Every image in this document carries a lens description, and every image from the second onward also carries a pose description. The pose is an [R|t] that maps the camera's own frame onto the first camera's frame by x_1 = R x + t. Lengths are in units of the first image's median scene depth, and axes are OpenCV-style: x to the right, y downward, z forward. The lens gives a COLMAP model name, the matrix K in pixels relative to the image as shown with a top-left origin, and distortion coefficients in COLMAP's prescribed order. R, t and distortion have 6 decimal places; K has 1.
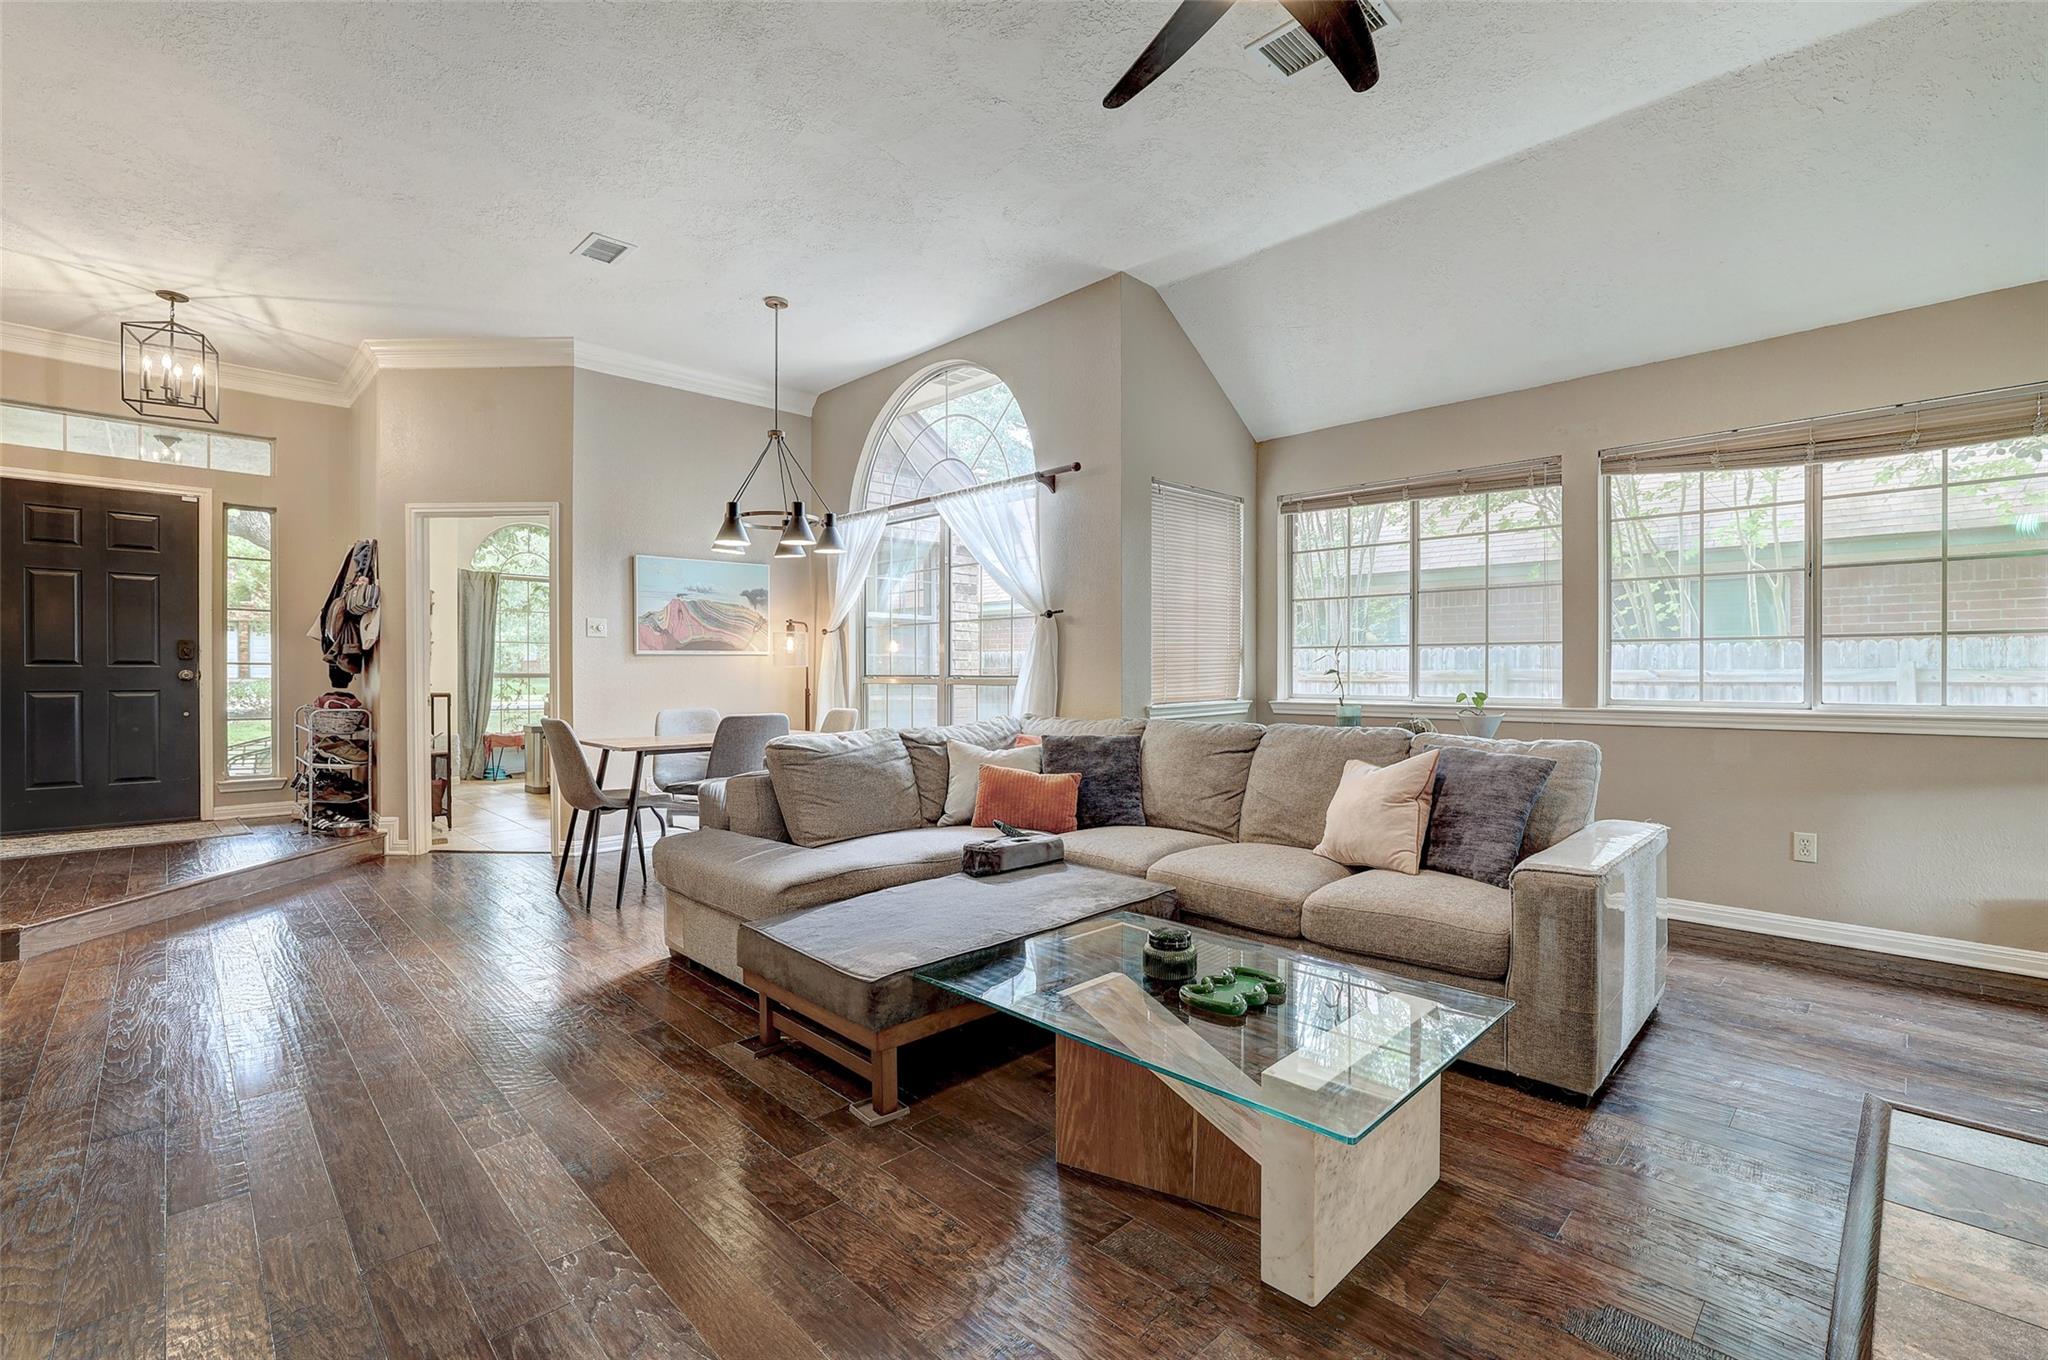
lens RADIAL K [[899.2, 0, 1022.2], [0, 899.2, 679.5], [0, 0, 1]] dist [-0.030554, 0.013790]
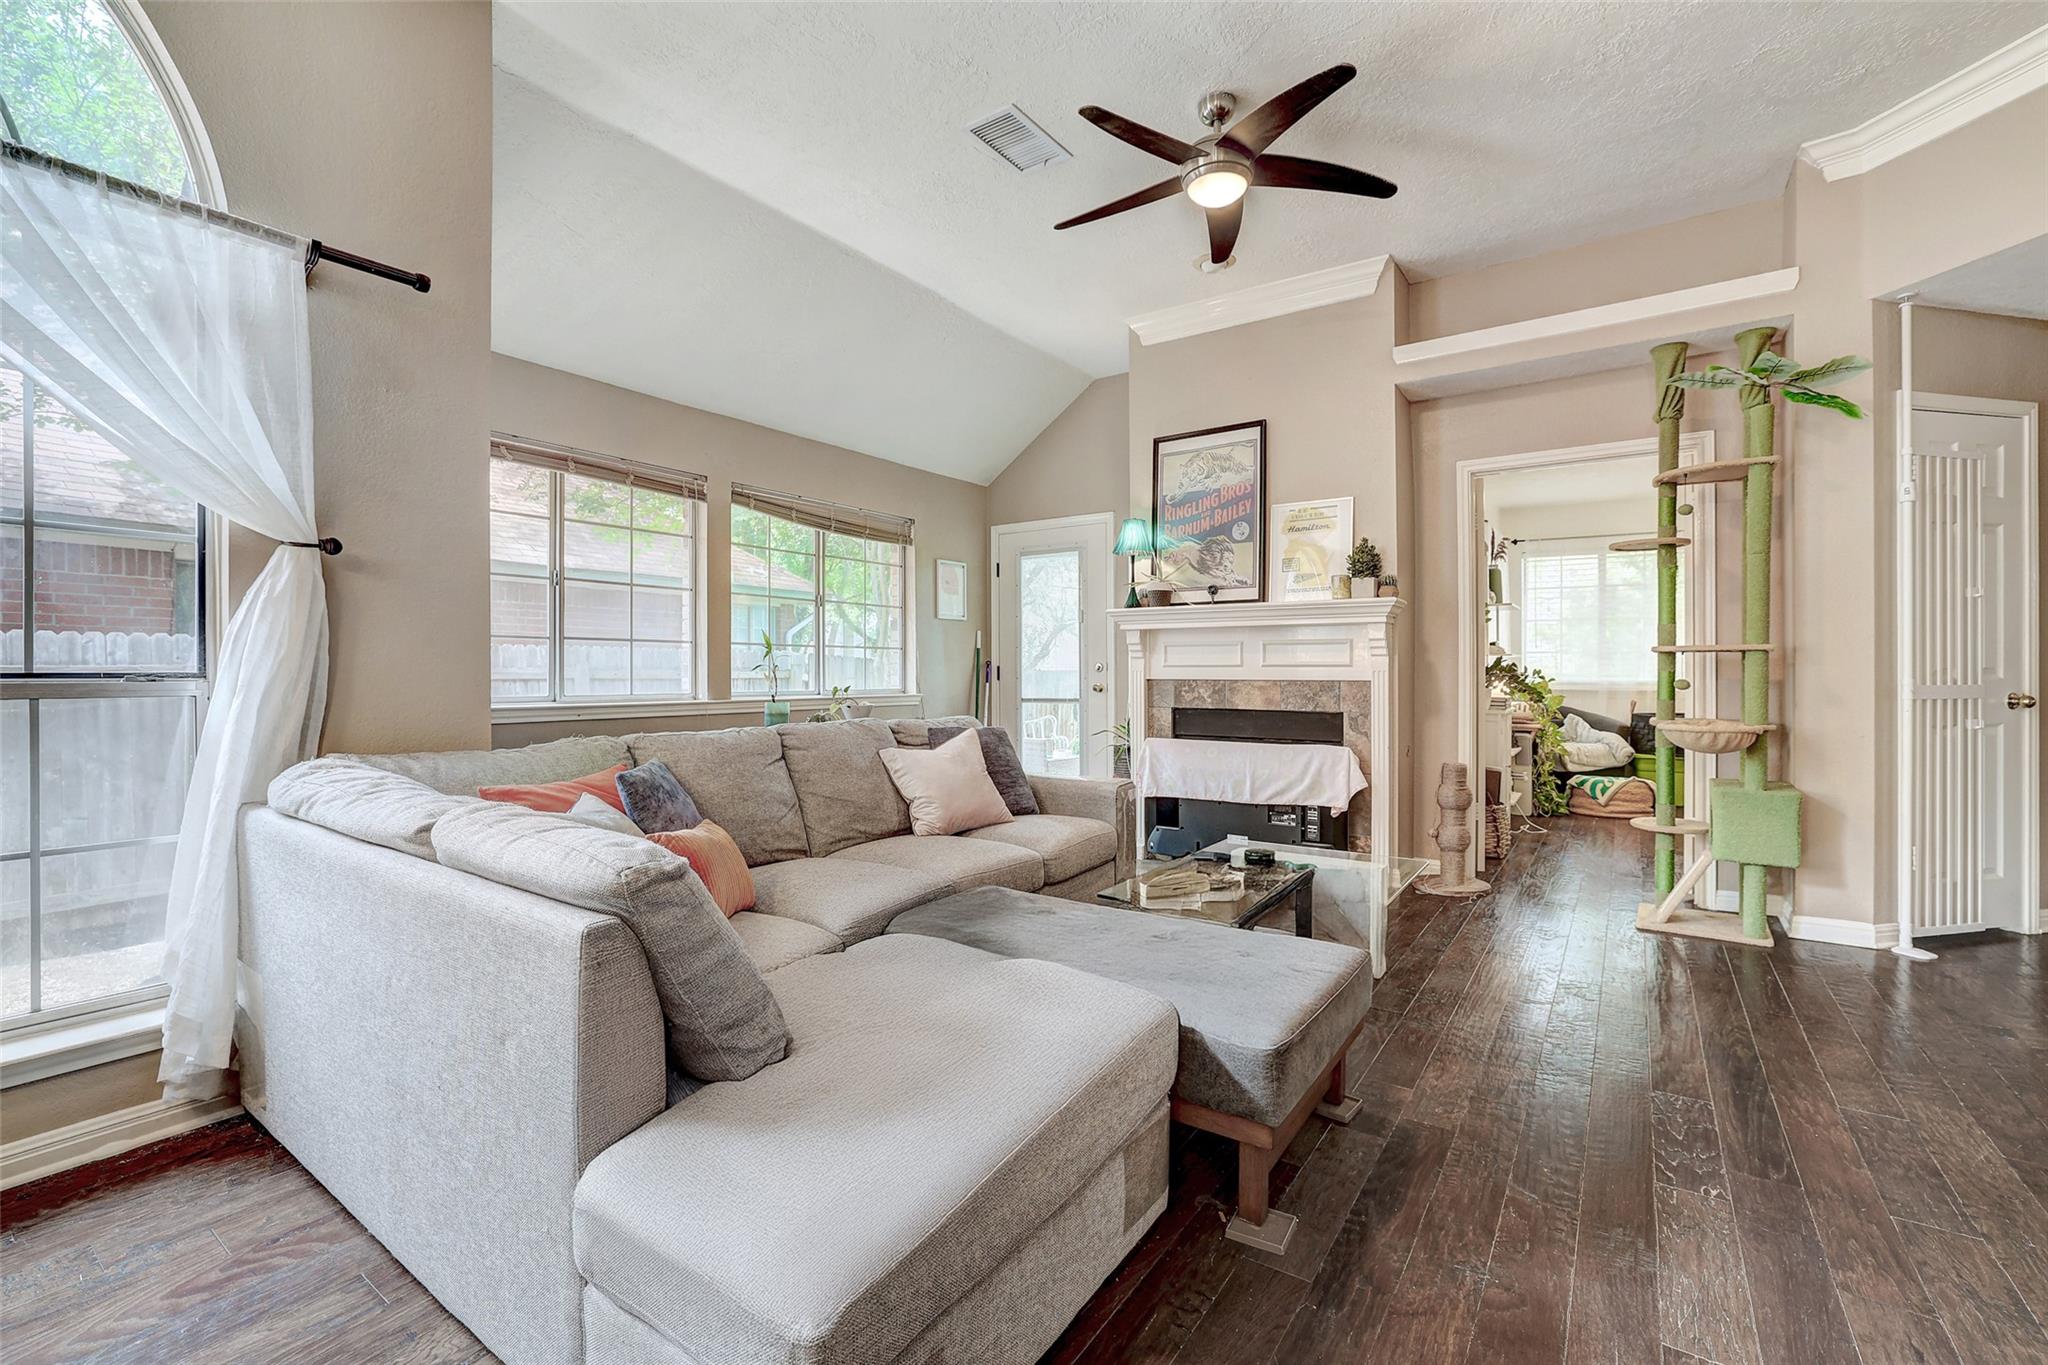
lens RADIAL K [[899.2, 0, 1006.2], [0, 899.2, 681.5], [0, 0, 1]] dist [-0.030554, 0.013790]
pose [[-0.190121, -0.011028, 0.981699, -0.431417], [0.007472, 0.999892, 0.012680, -0.003393], [-0.981732, 0.009746, -0.190018, 0.626133]]
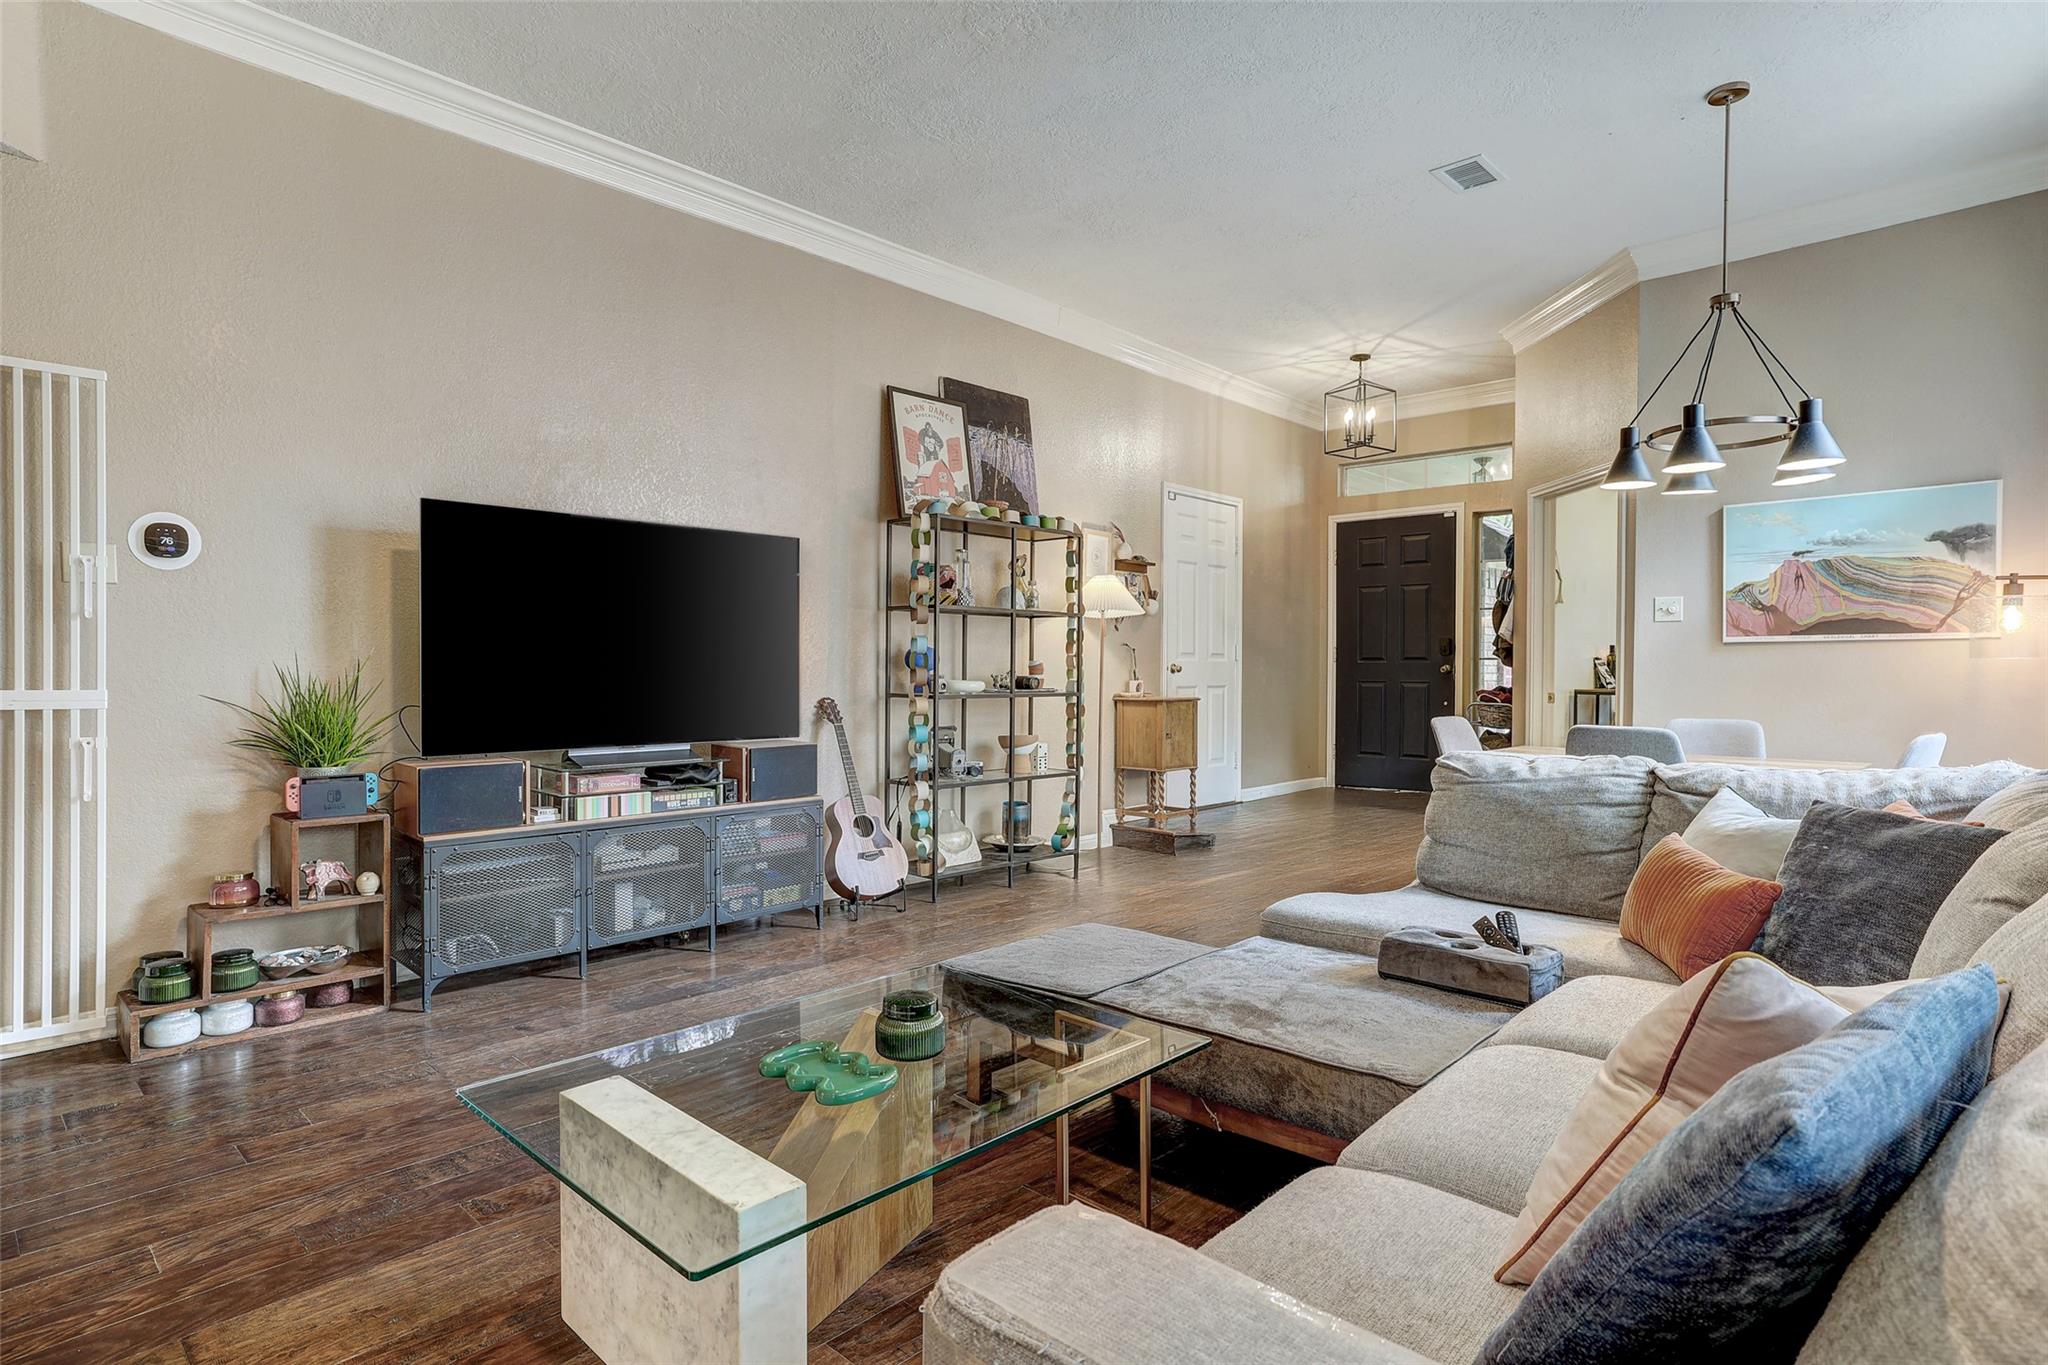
lens RADIAL K [[1069.3, 0, 1026.7], [0, 1069.3, 674.3], [0, 0, 1]] dist [0.003667, 0.001305]
pose [[0.052182, 0.008089, -0.998605, 0.416991], [-0.011073, 0.999910, 0.007521, -0.002745], [0.998576, 0.010665, 0.052267, 0.398520]]
